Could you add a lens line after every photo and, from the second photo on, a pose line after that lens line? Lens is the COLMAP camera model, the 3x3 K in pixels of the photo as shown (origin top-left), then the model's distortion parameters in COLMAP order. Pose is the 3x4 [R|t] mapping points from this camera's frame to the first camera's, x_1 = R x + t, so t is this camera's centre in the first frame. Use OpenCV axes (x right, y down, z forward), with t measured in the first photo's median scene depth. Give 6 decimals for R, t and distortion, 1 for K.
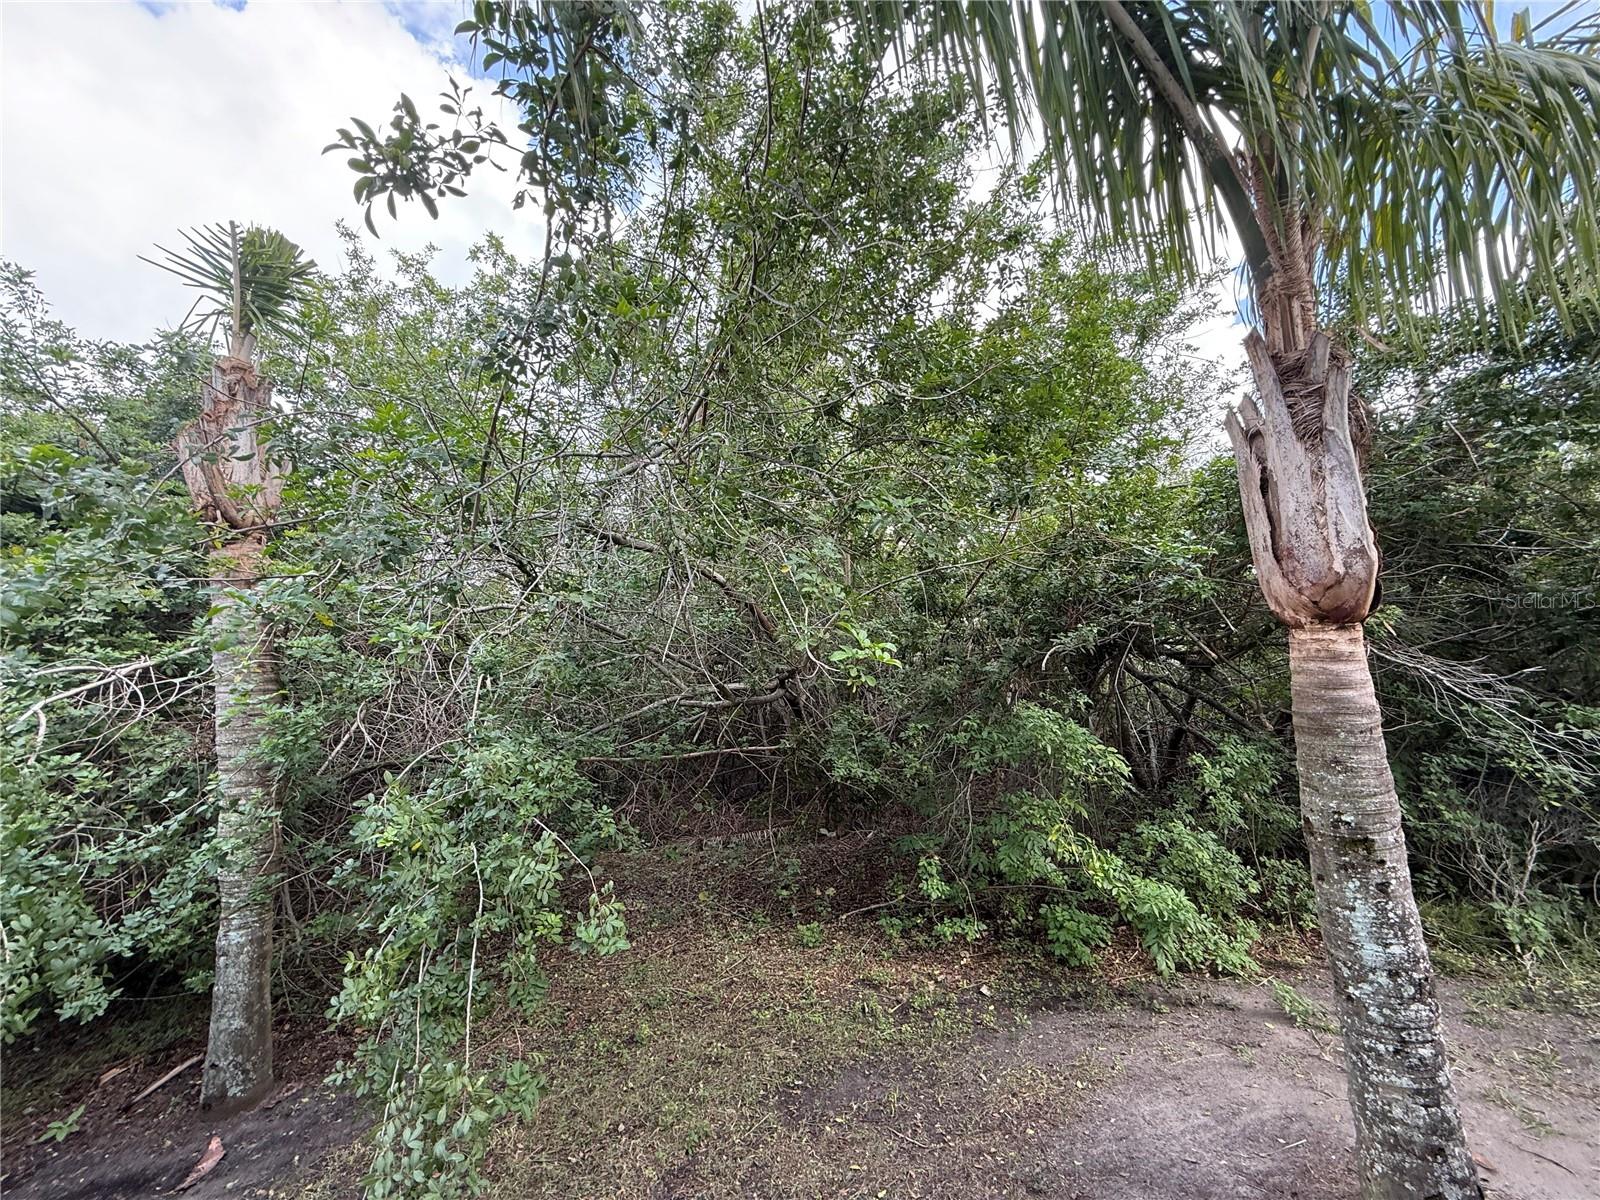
lens RADIAL K [[624.1, 0, 800.0], [0, 624.1, 600.0], [0, 0, 1]] dist [0.000378, 0.000027]
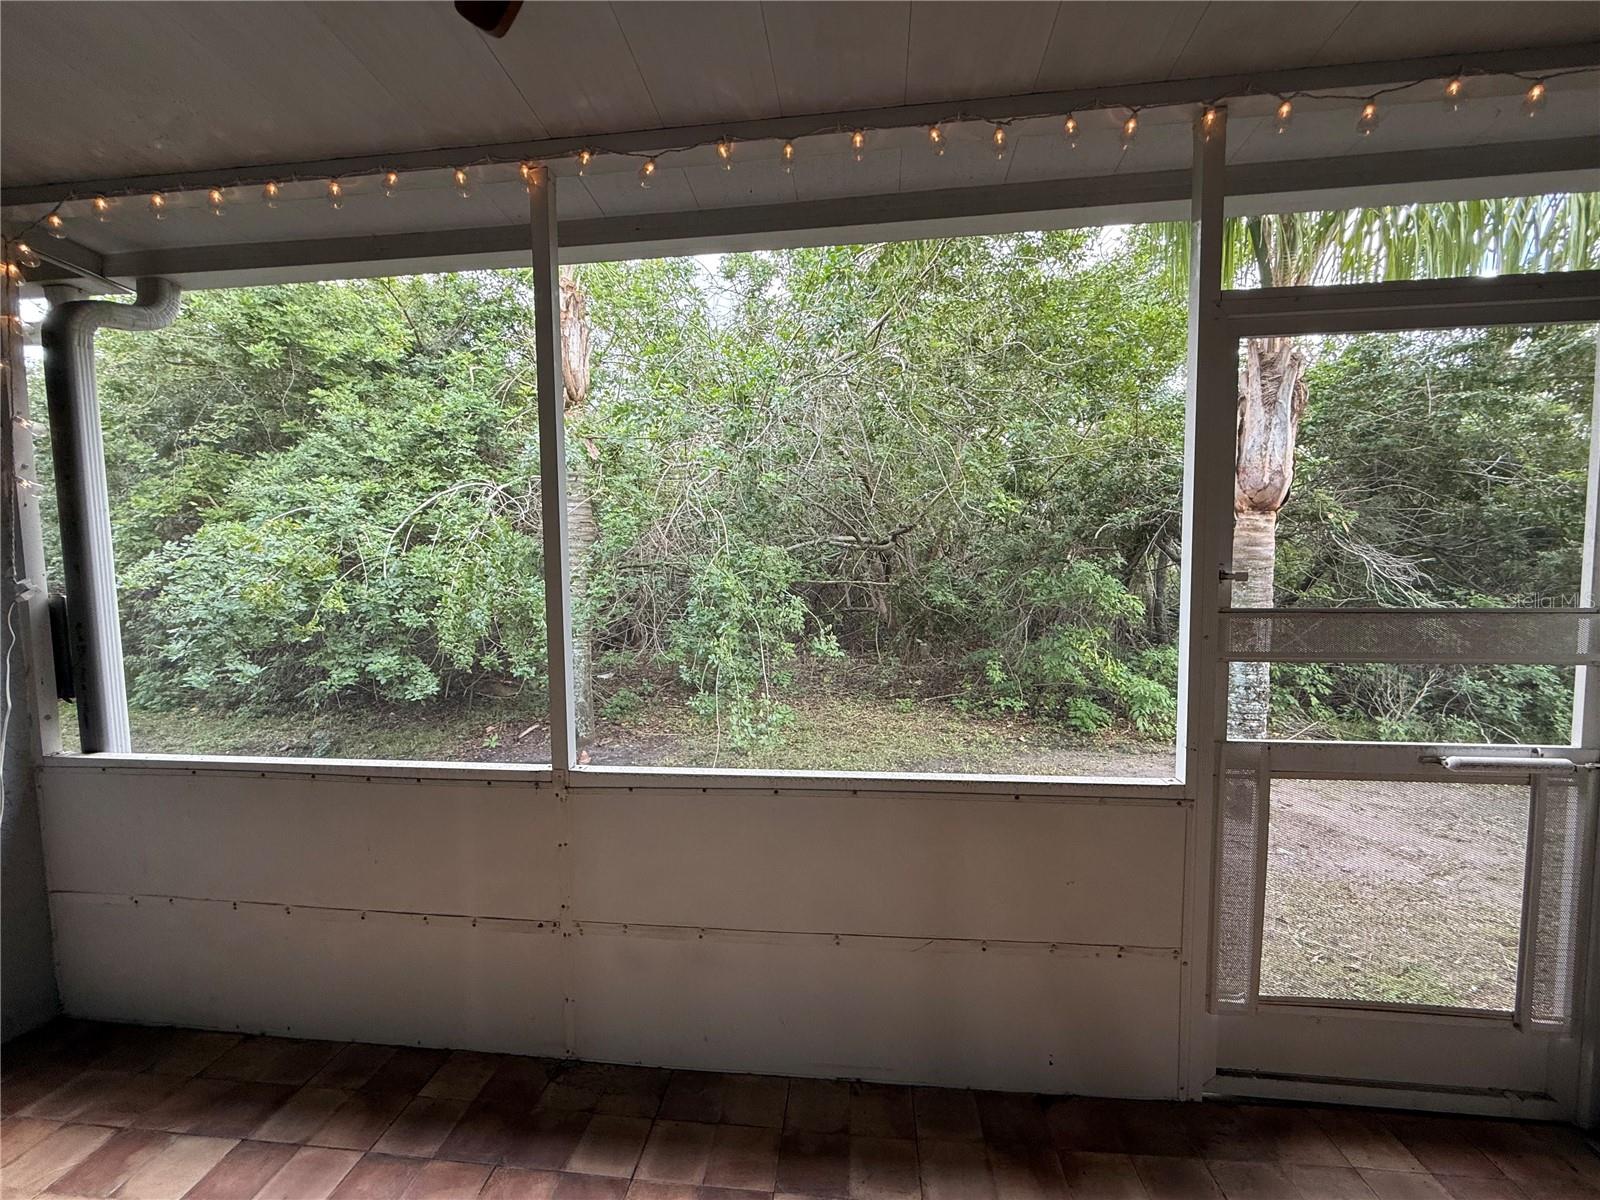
lens RADIAL K [[624.1, 0, 800.0], [0, 624.1, 600.0], [0, 0, 1]] dist [0.000378, 0.000027]
pose [[0.993330, 0.091095, -0.070692, -0.185796], [-0.075282, 0.976735, 0.200803, 0.014831], [0.087340, -0.194142, 0.977078, -0.532023]]
